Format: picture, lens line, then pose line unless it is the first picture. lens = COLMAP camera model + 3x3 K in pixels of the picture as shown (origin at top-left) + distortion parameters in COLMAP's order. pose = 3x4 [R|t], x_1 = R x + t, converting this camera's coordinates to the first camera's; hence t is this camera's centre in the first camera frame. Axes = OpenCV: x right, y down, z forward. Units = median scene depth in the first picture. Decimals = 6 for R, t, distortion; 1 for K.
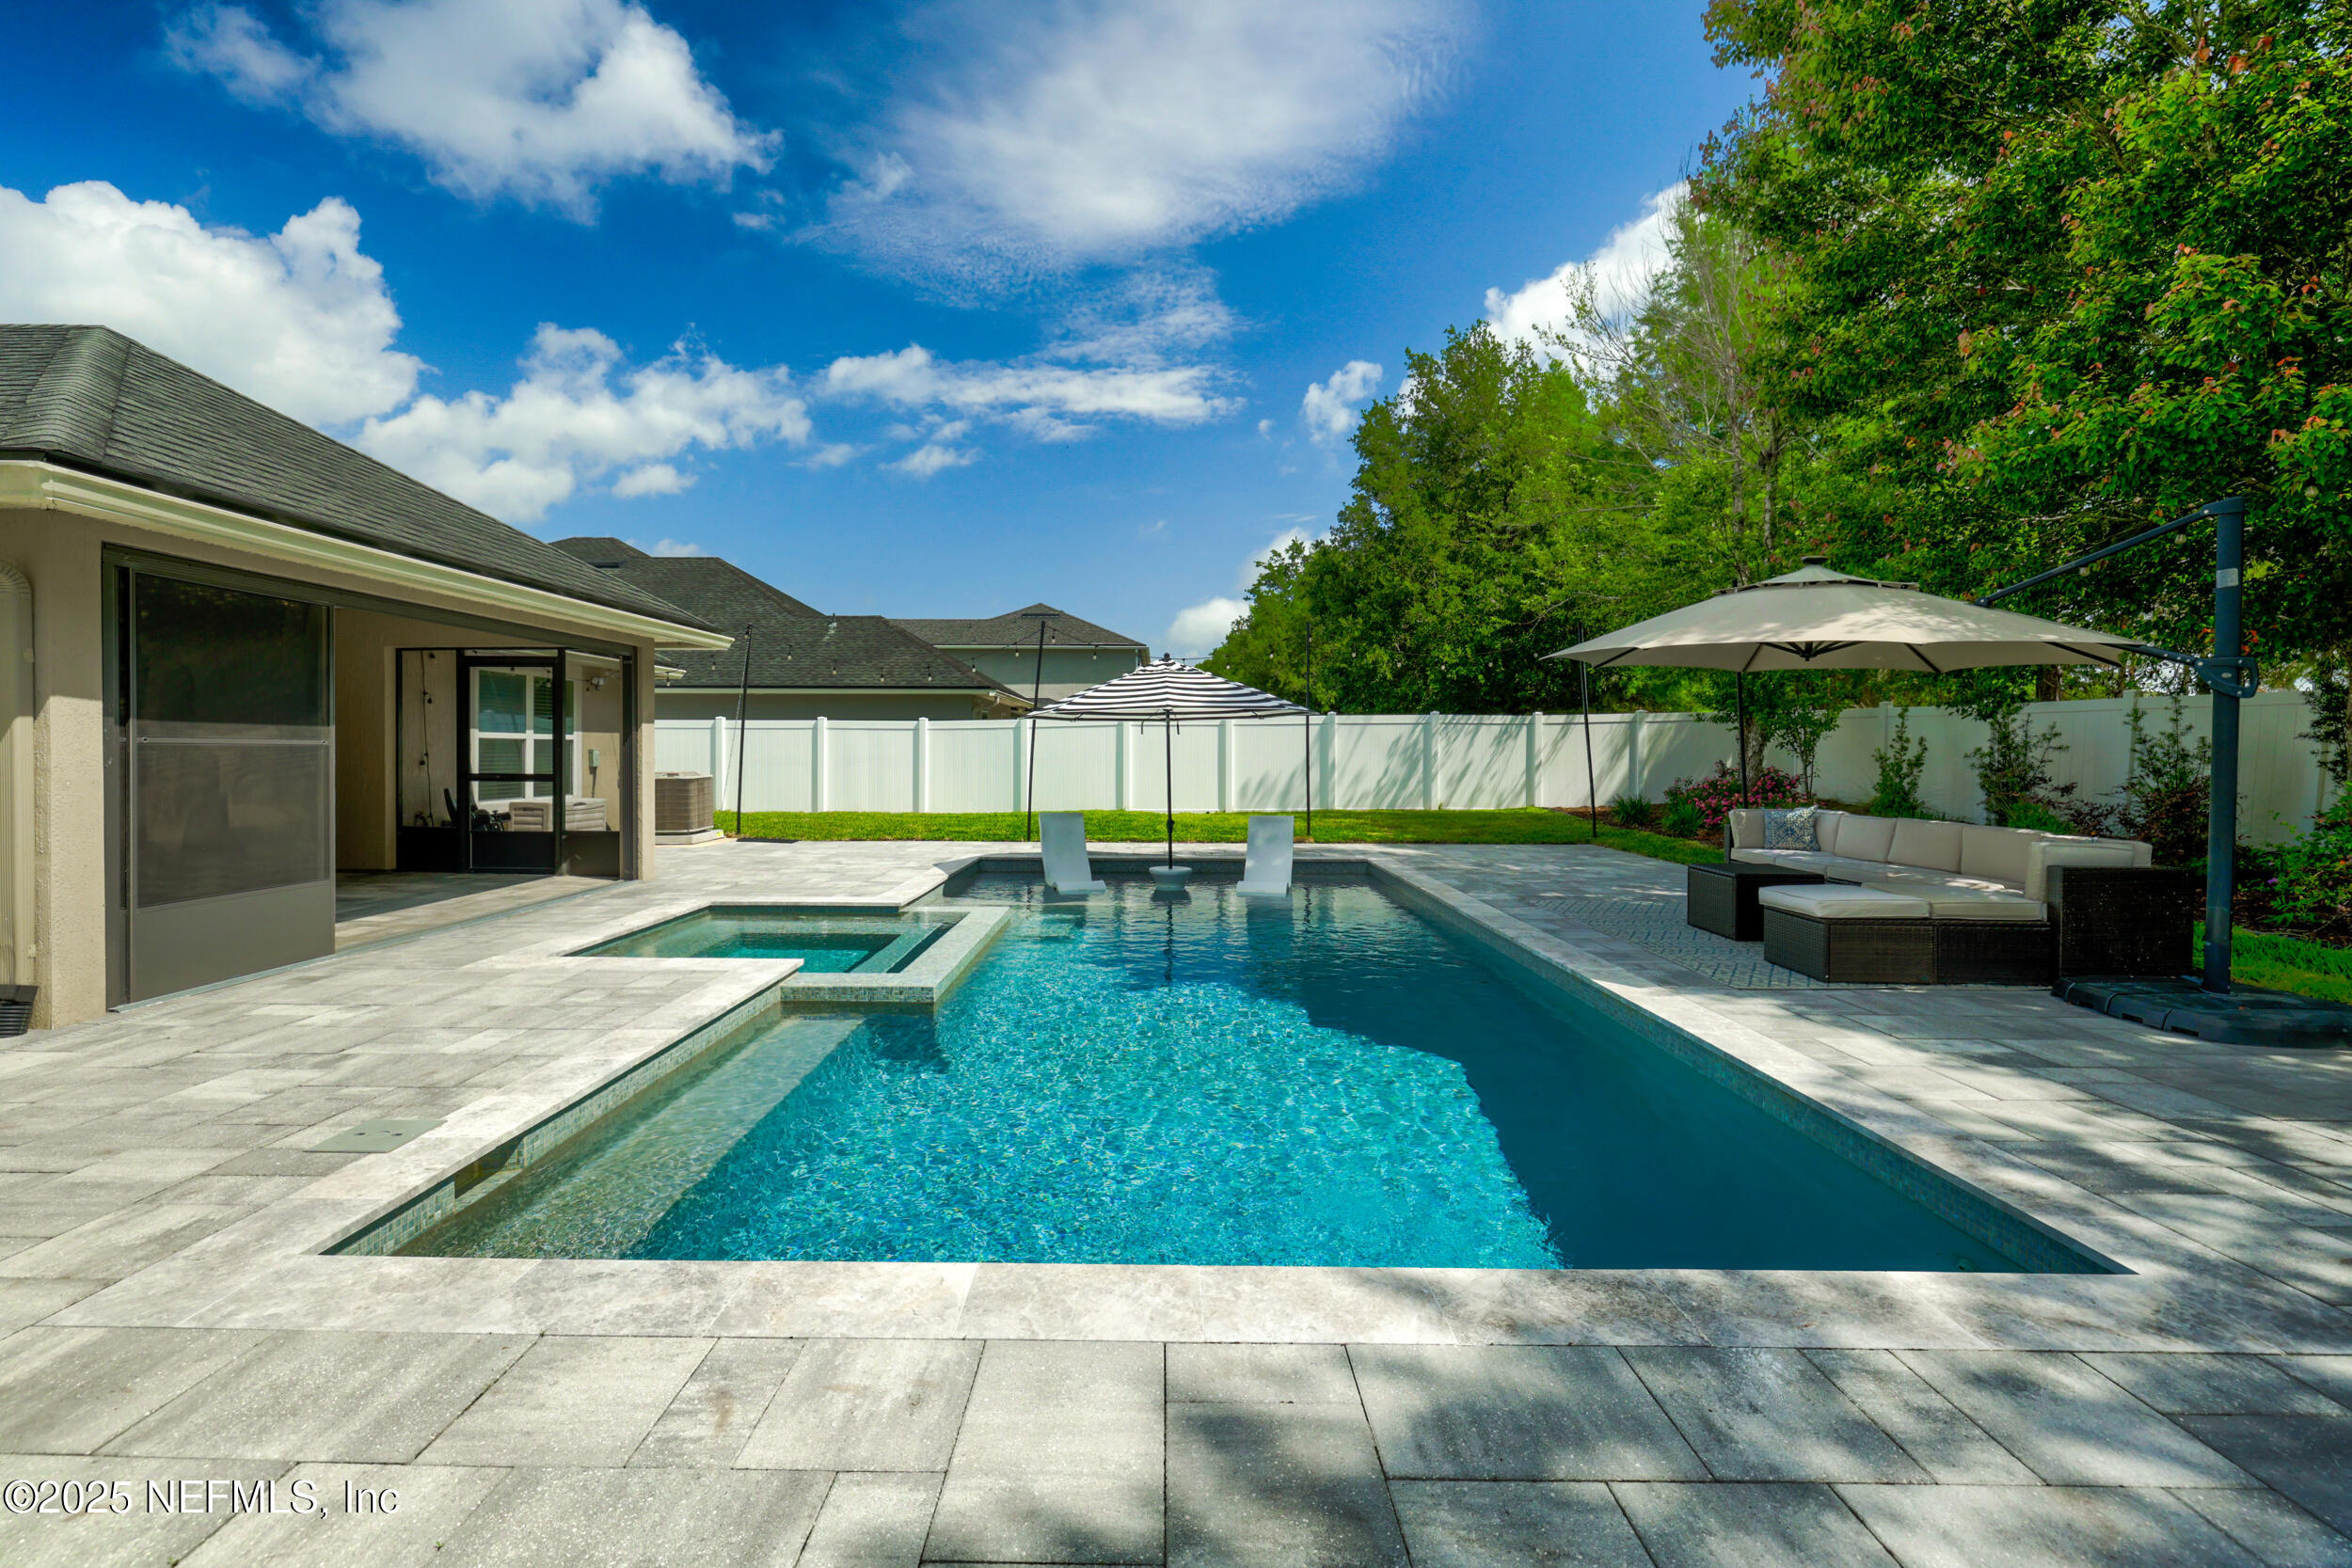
lens RADIAL K [[984.9, 0, 1157.1], [0, 984.9, 776.0], [0, 0, 1]] dist [-0.000772, 0.000121]
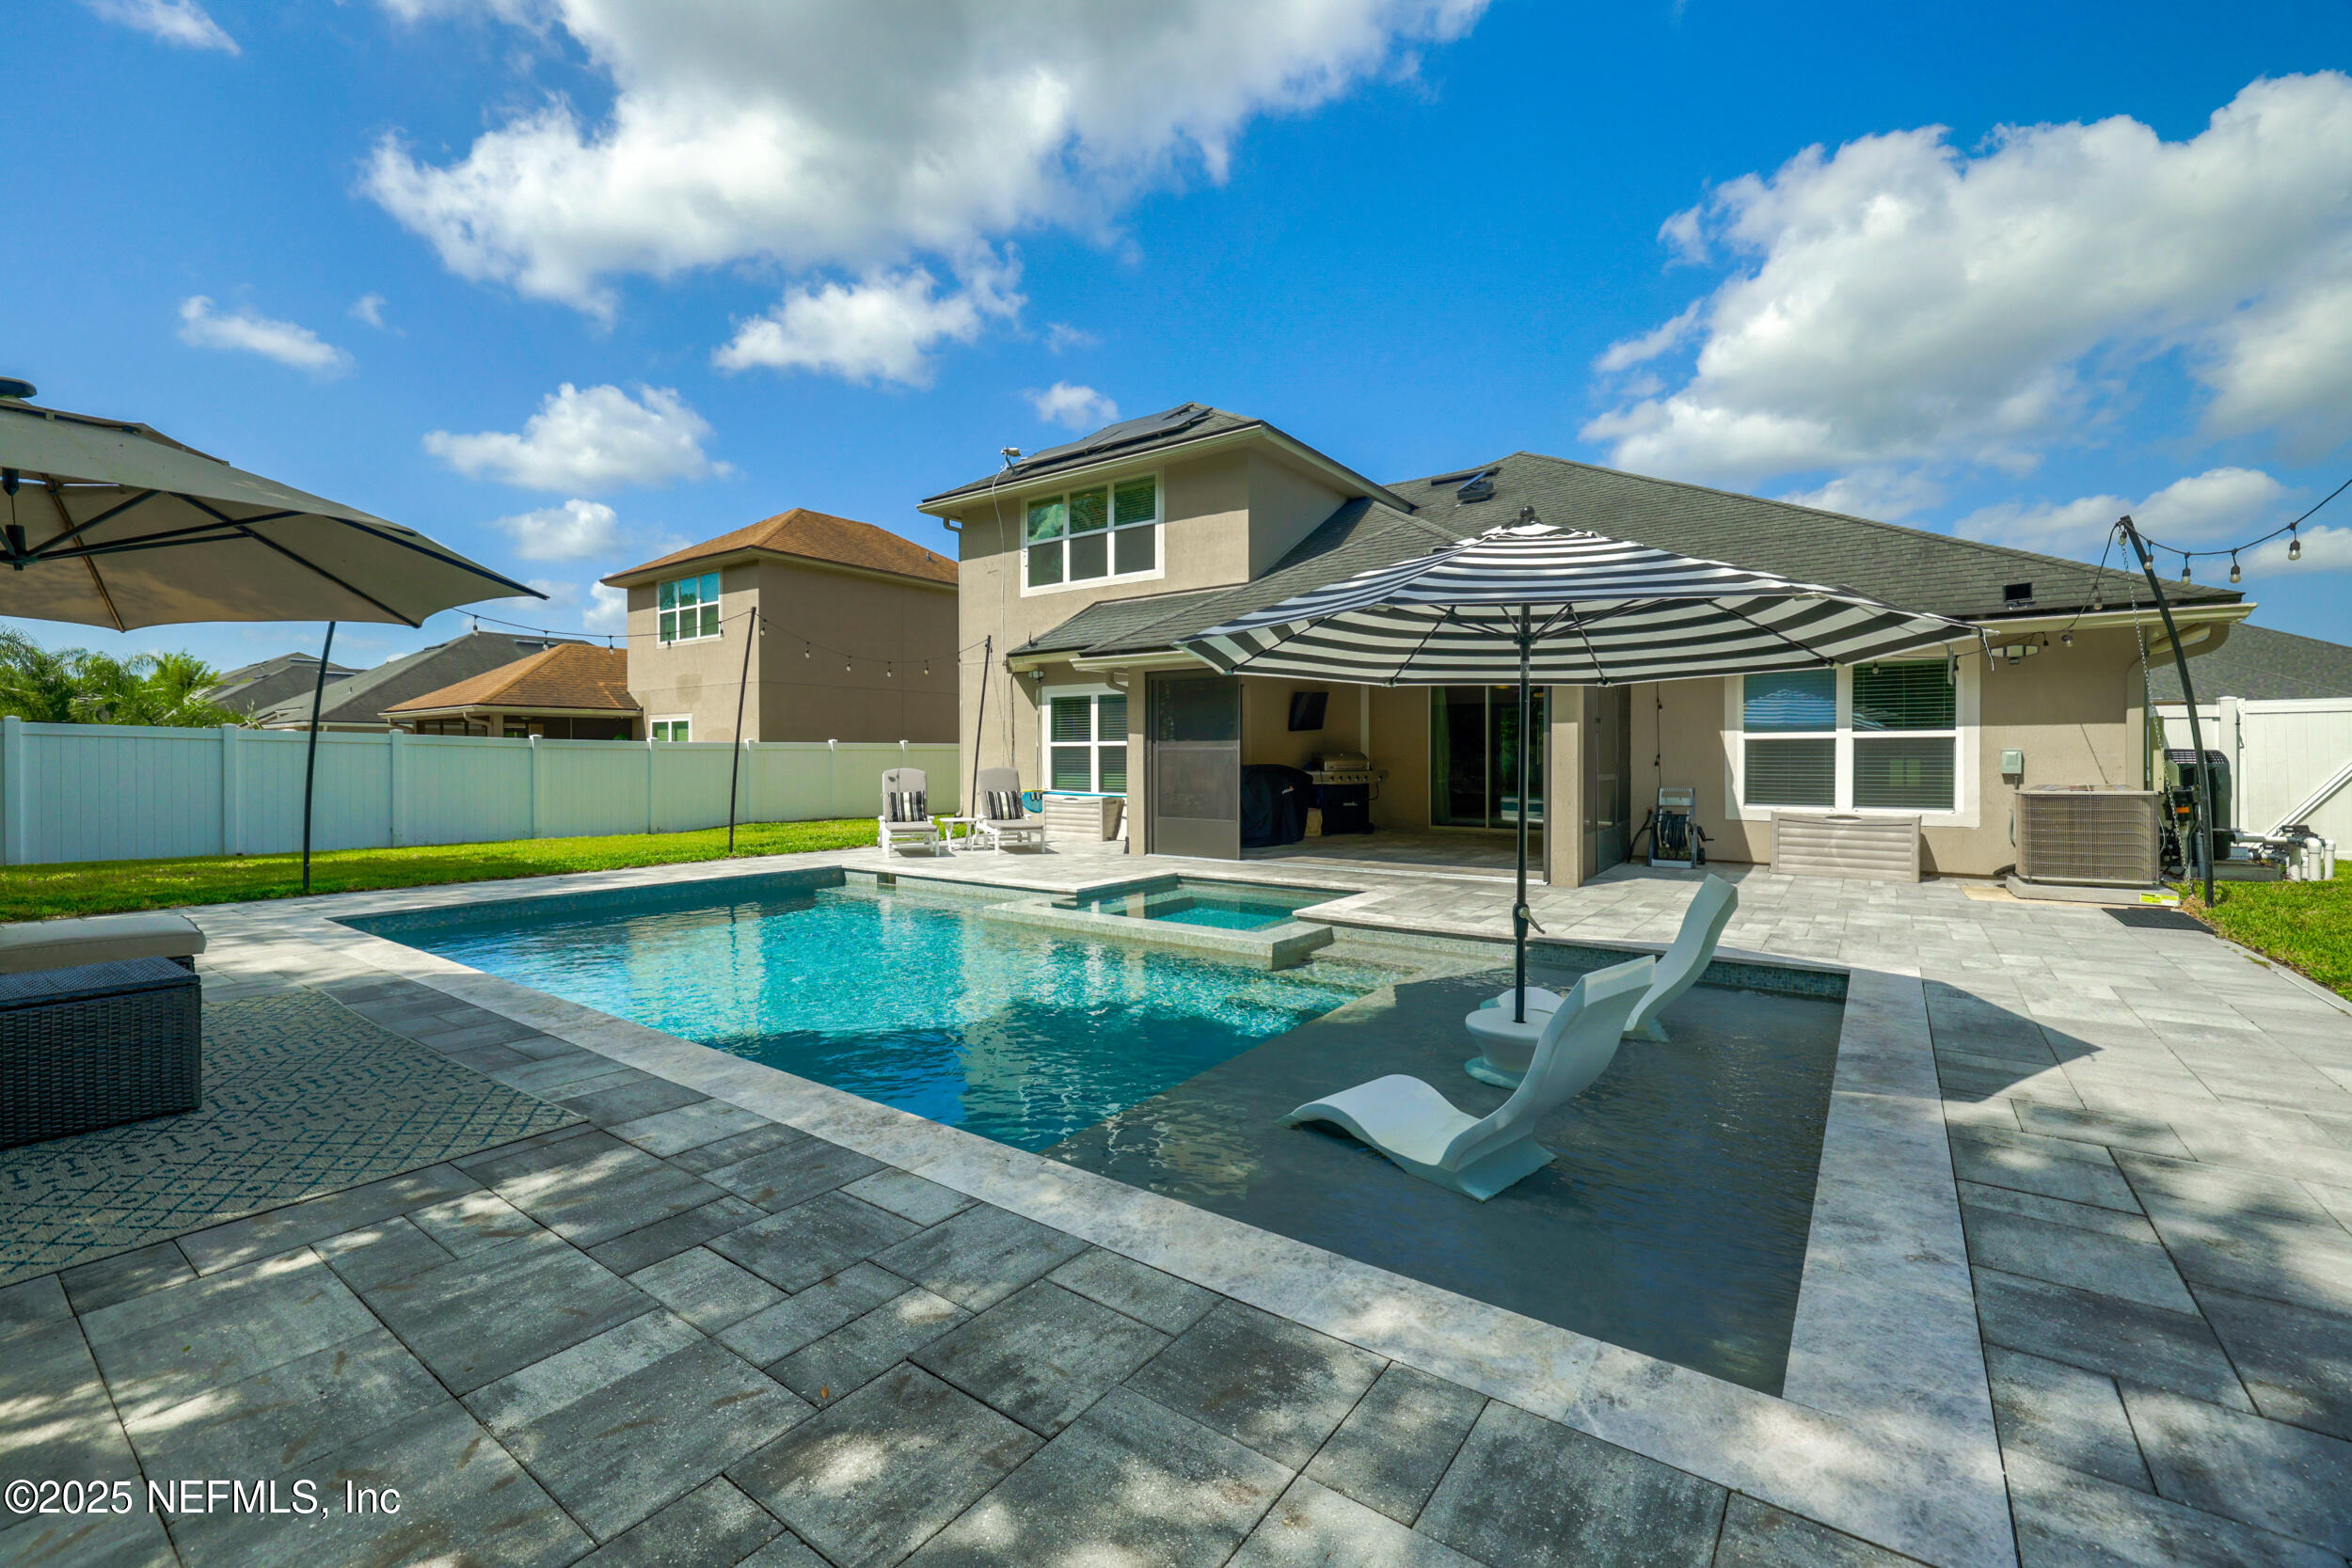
lens RADIAL K [[984.9, 0, 1164.4], [0, 984.9, 780.2], [0, 0, 1]] dist [-0.000772, 0.000121]
pose [[-0.579172, 0.012160, -0.815115, 0.348492], [-0.022321, 0.999277, 0.030768, -0.012261], [0.814900, 0.036014, -0.578482, 0.873675]]
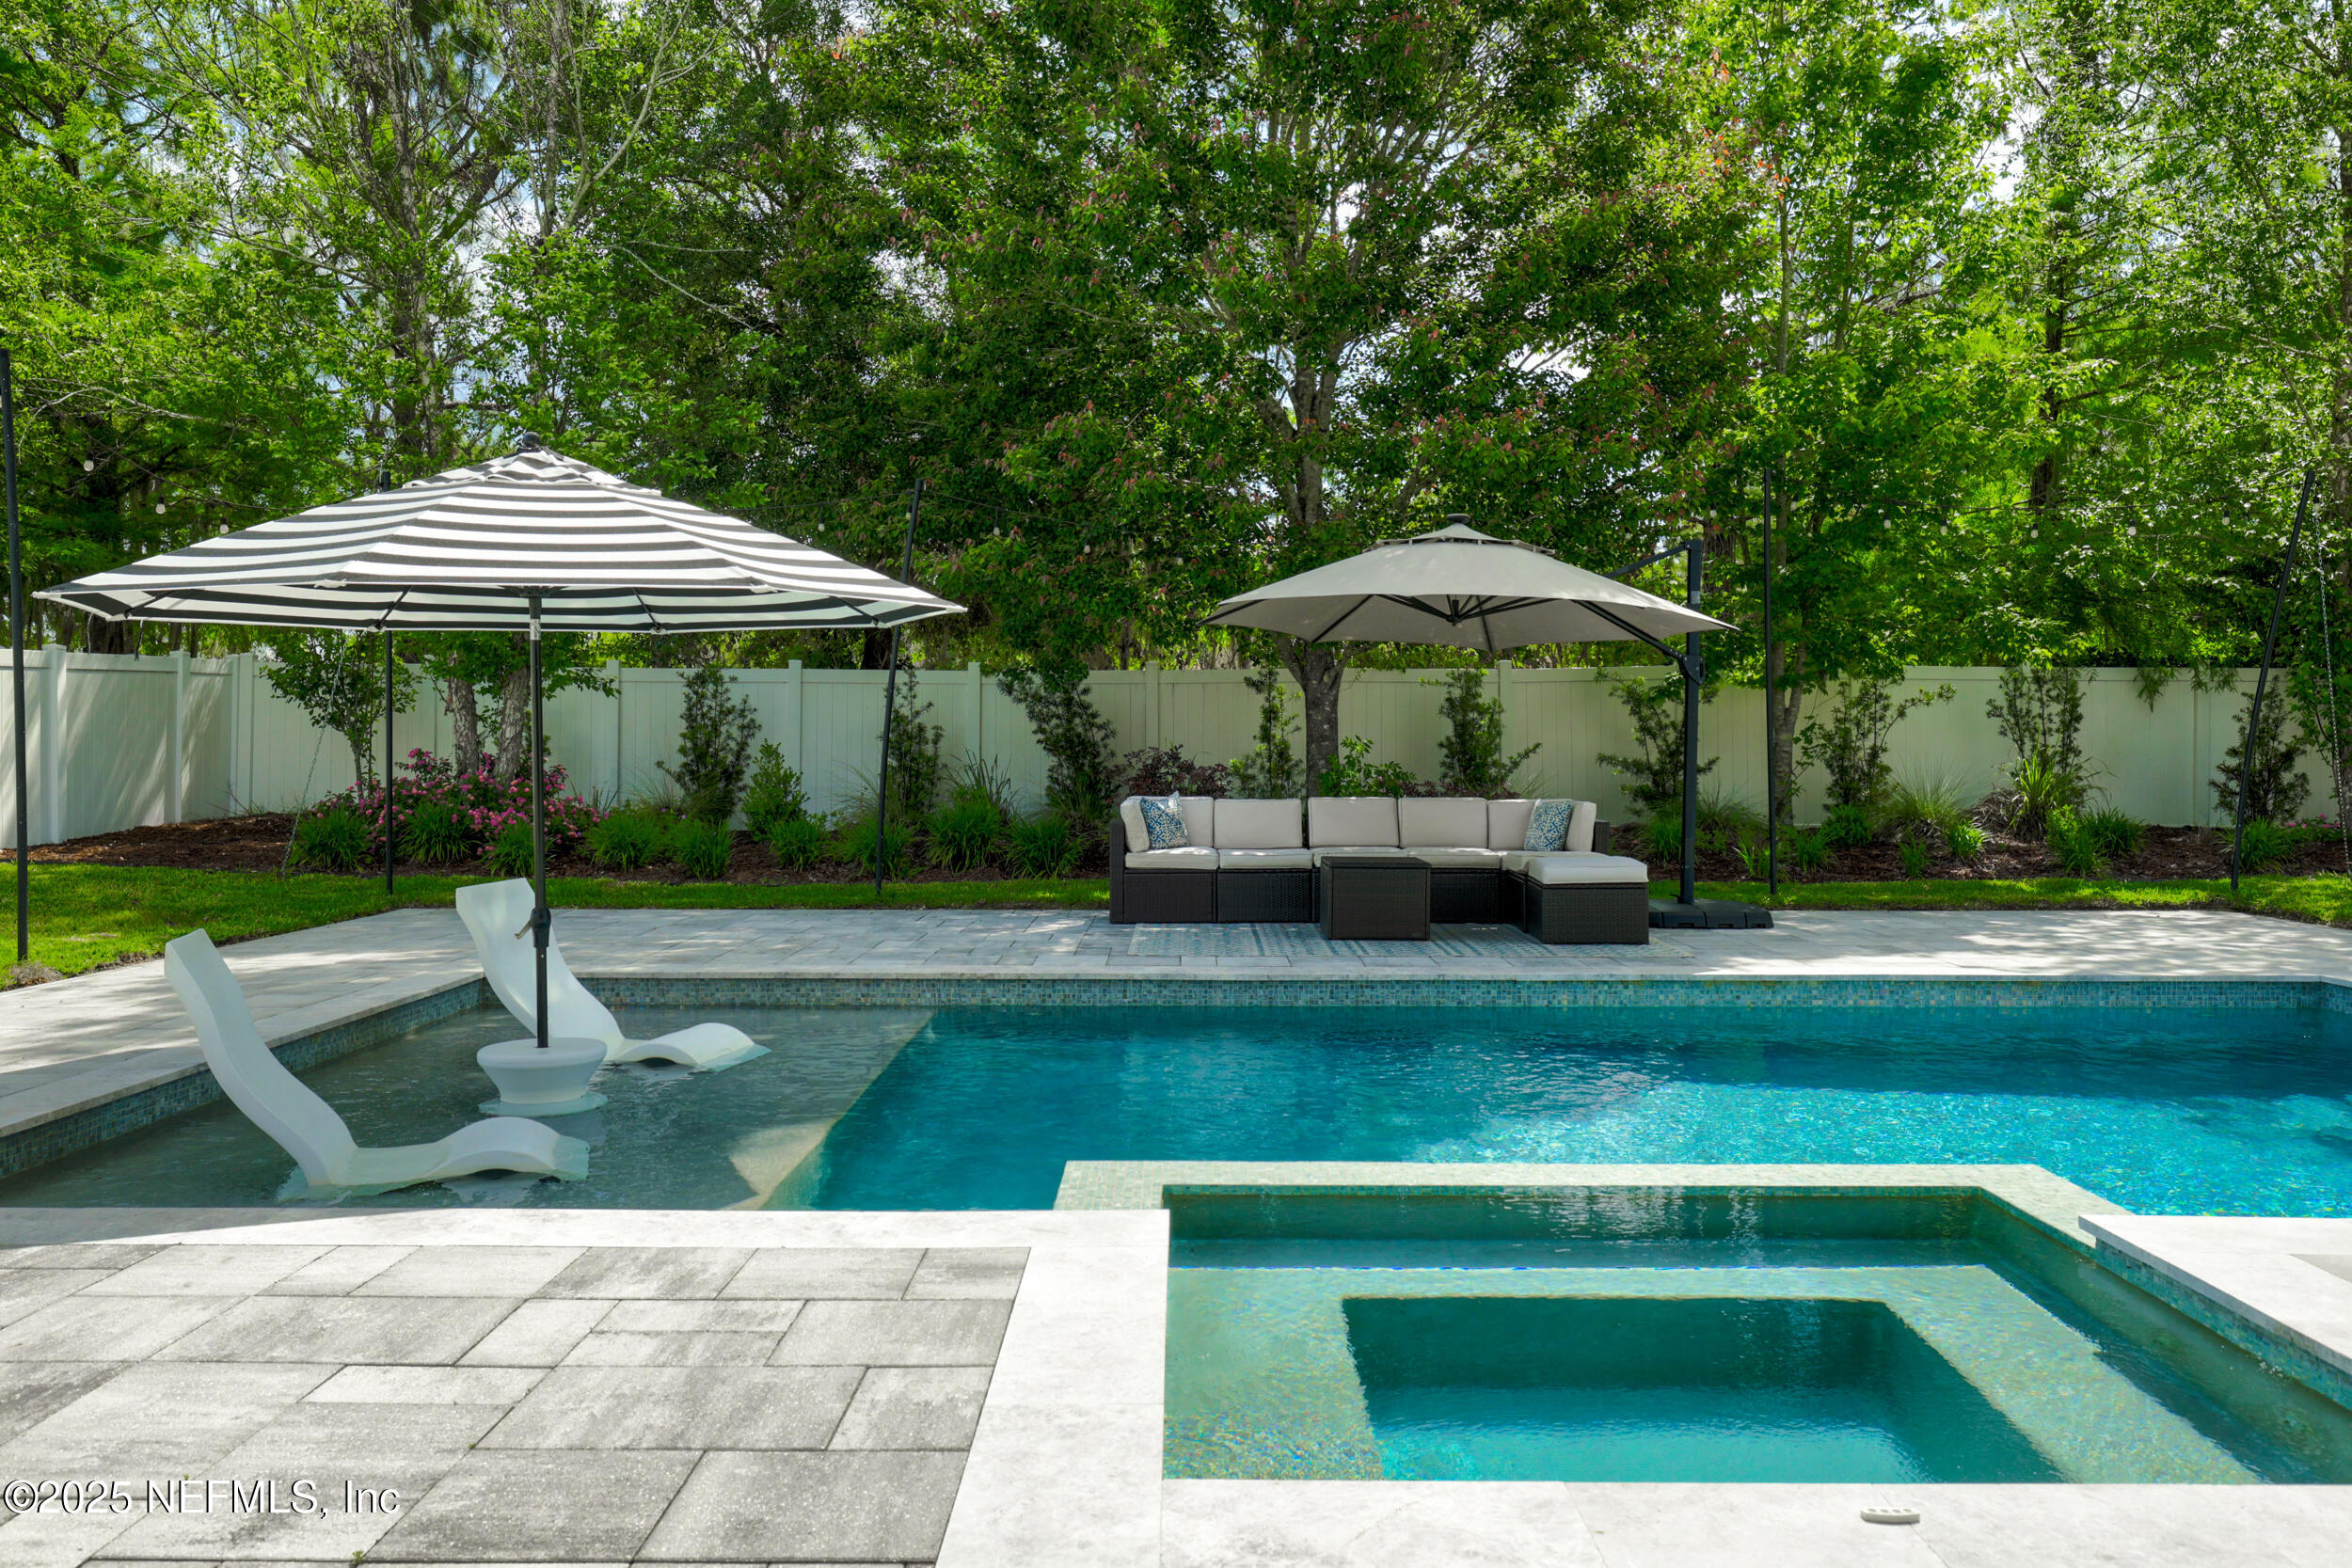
lens RADIAL K [[1768.7, 0, 1167.6], [0, 1768.7, 787.1], [0, 0, 1]] dist [-0.005802, 0.000836]
pose [[-0.001250, -0.025075, 0.999685, -0.484122], [0.025153, 0.999368, 0.025099, -0.006691], [-0.999683, 0.025176, -0.000618, 0.609307]]
